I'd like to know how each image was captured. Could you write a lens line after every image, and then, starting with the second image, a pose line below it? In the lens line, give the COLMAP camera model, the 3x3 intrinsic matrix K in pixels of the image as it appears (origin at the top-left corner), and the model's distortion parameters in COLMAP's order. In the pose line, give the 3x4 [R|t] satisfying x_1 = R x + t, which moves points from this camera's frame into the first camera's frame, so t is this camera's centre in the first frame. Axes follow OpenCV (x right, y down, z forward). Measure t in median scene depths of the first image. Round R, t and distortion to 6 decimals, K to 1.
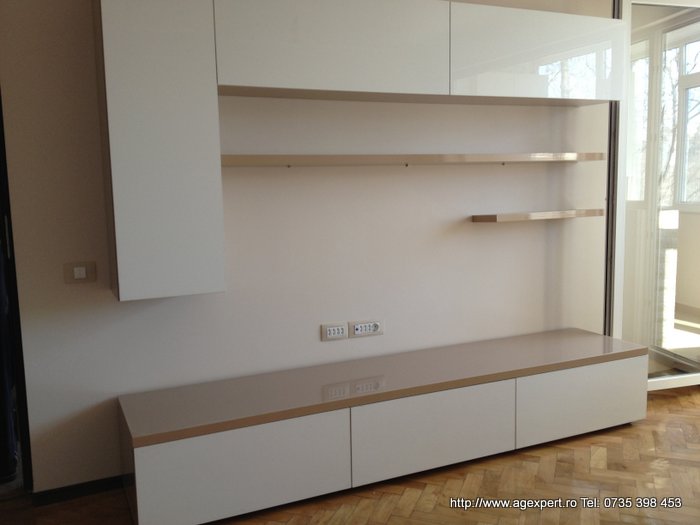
lens RADIAL K [[659.7, 0, 350.0], [0, 659.7, 262.5], [0, 0, 1]] dist [0.150436, -0.267007]
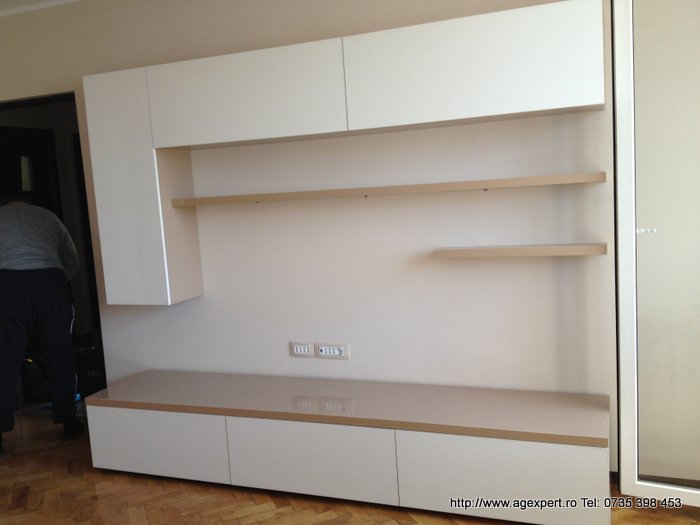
lens RADIAL K [[659.7, 0, 350.0], [0, 659.7, 262.5], [0, 0, 1]] dist [0.150436, -0.267007]
pose [[0.676343, 0.061770, -0.733992, 0.836109], [-0.043020, 0.998089, 0.044355, -0.092900], [0.735329, 0.001577, 0.677708, 0.312487]]
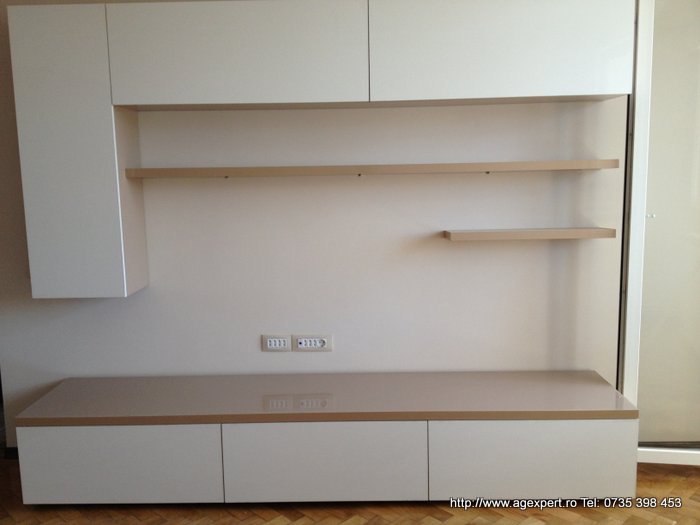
lens RADIAL K [[659.7, 0, 350.0], [0, 659.7, 262.5], [0, 0, 1]] dist [0.150436, -0.267007]
pose [[0.895162, 0.068656, -0.440423, 0.507430], [-0.054943, 0.997527, 0.043829, -0.065754], [0.442343, -0.015036, 0.896720, 0.160763]]
